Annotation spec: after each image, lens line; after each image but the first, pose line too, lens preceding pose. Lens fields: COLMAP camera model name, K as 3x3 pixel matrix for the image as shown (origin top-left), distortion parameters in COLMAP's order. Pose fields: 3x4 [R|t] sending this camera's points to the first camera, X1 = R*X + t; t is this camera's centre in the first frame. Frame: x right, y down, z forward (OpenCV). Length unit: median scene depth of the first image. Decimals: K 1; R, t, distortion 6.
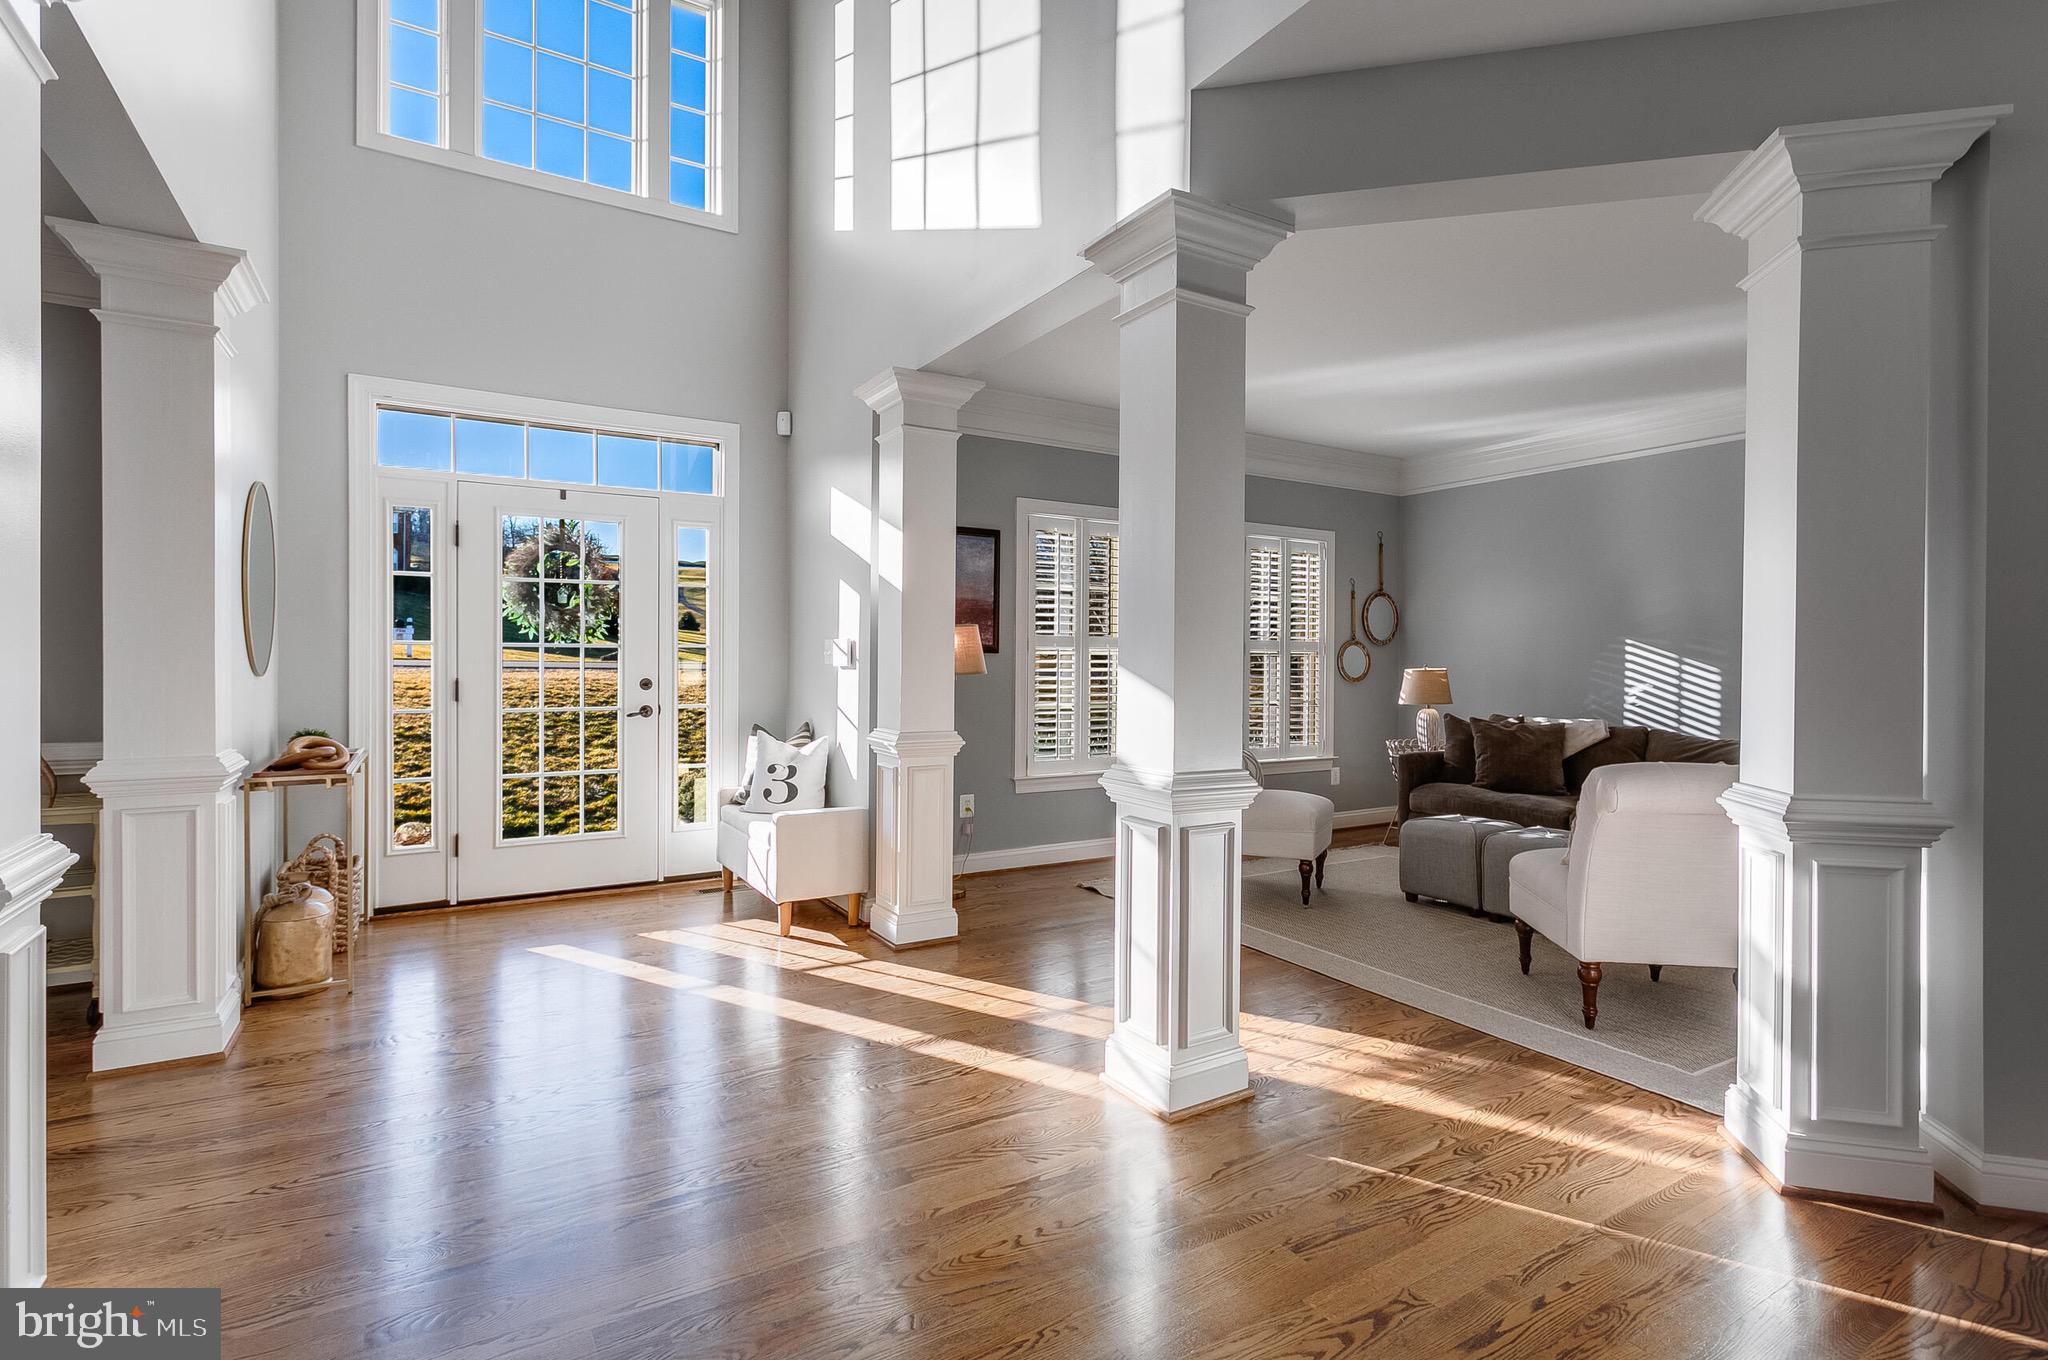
lens RADIAL K [[976.8, 0, 1028.9], [0, 976.8, 681.3], [0, 0, 1]] dist [-0.001363, 0.000412]
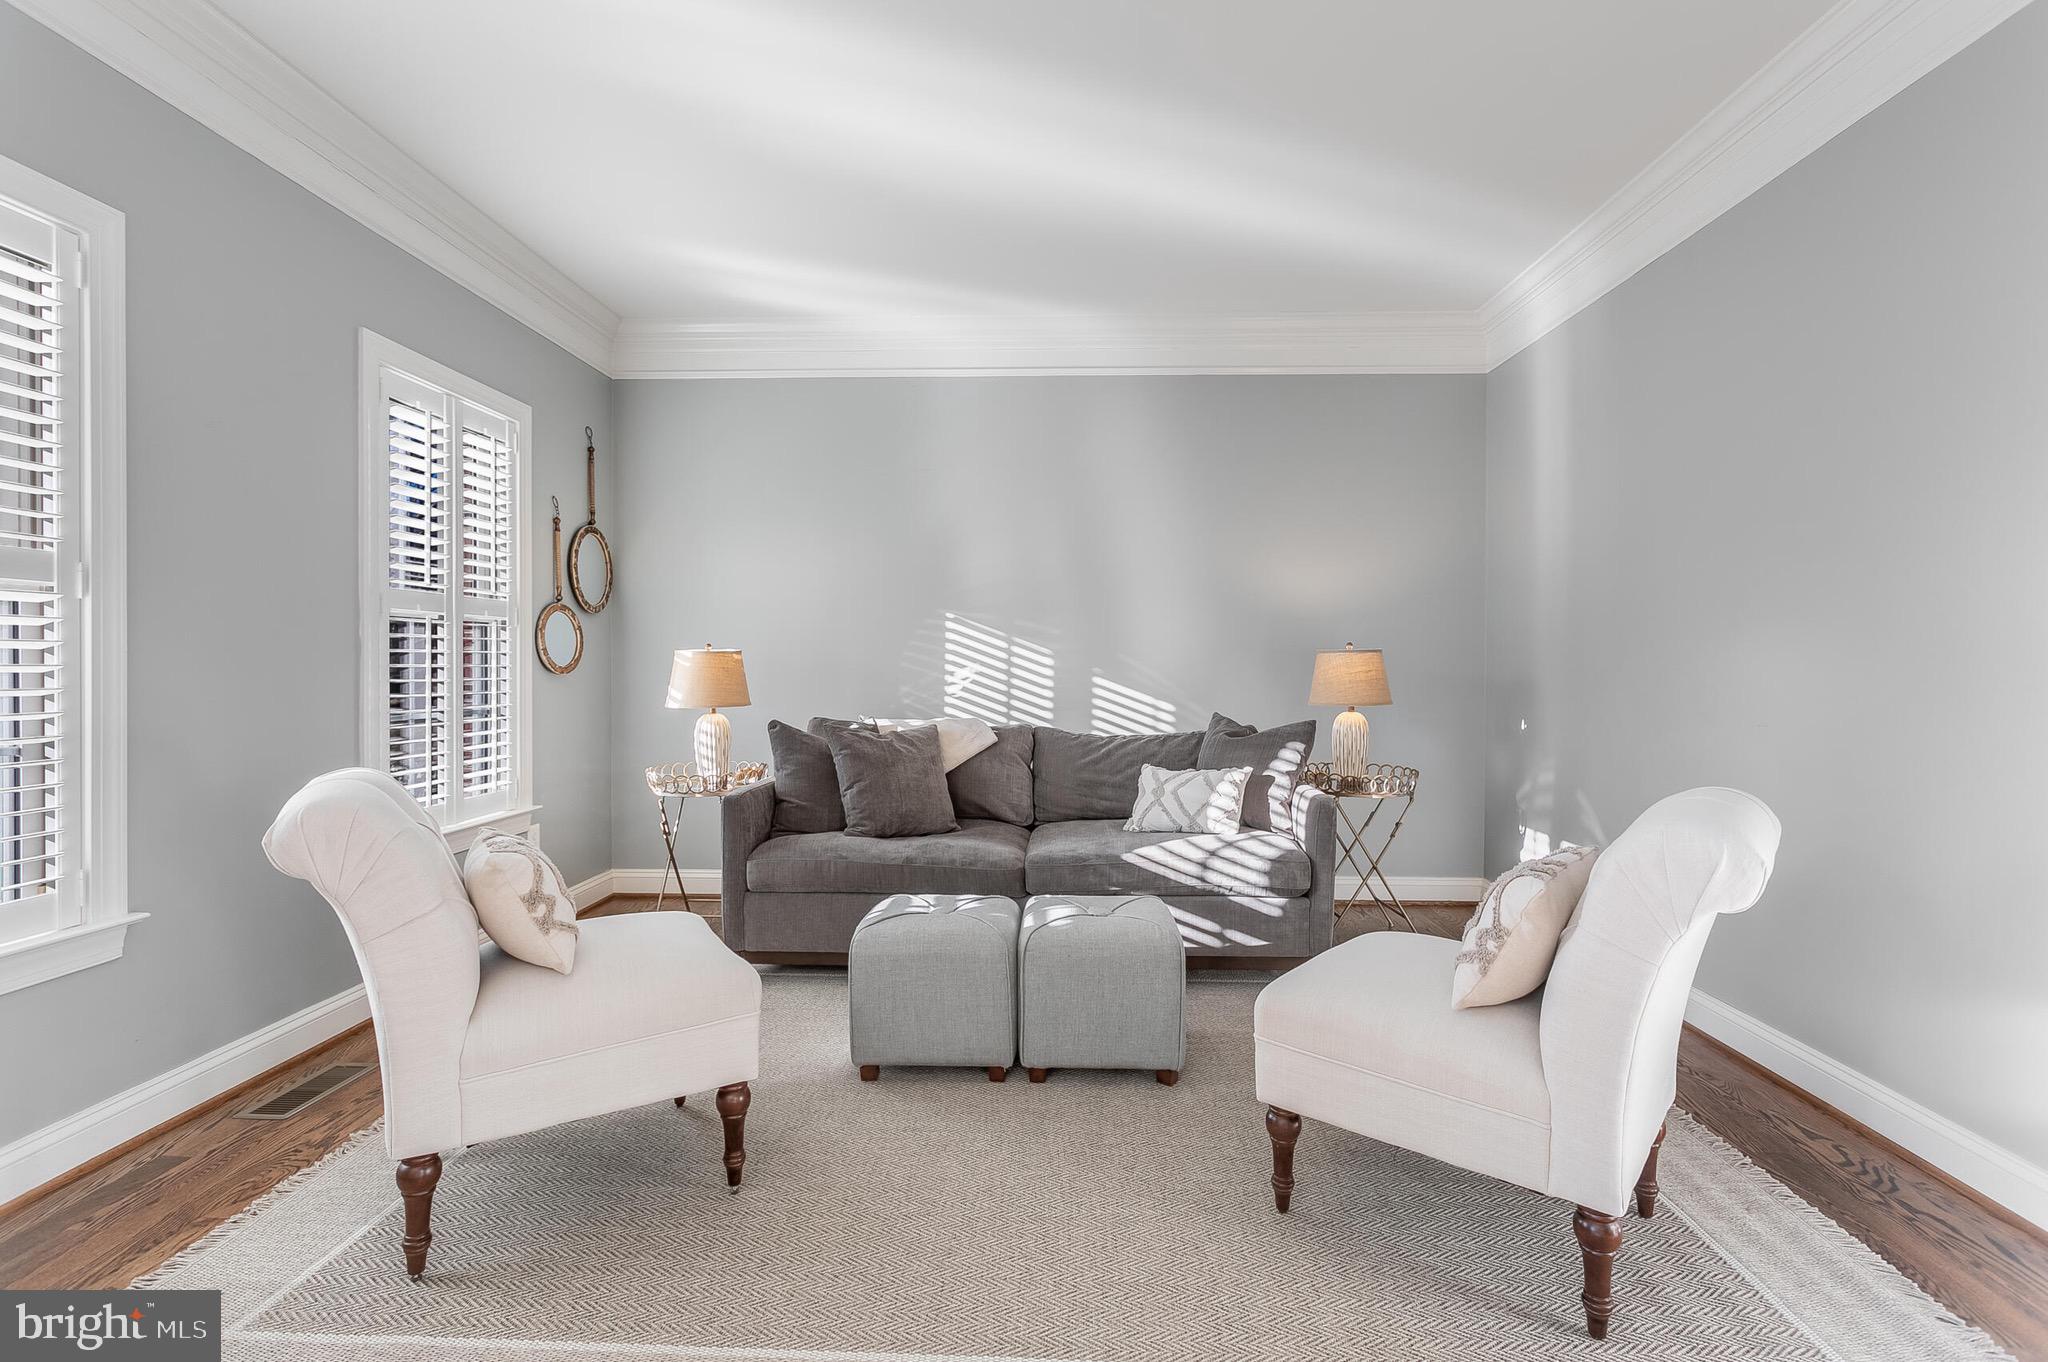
lens RADIAL K [[976.8, 0, 1027.7], [0, 976.8, 676.1], [0, 0, 1]] dist [-0.001363, 0.000412]
pose [[0.544543, -0.015588, 0.838588, -0.004815], [0.016531, 0.999833, 0.007851, 0.002121], [-0.838570, 0.009587, 0.544710, 0.524355]]
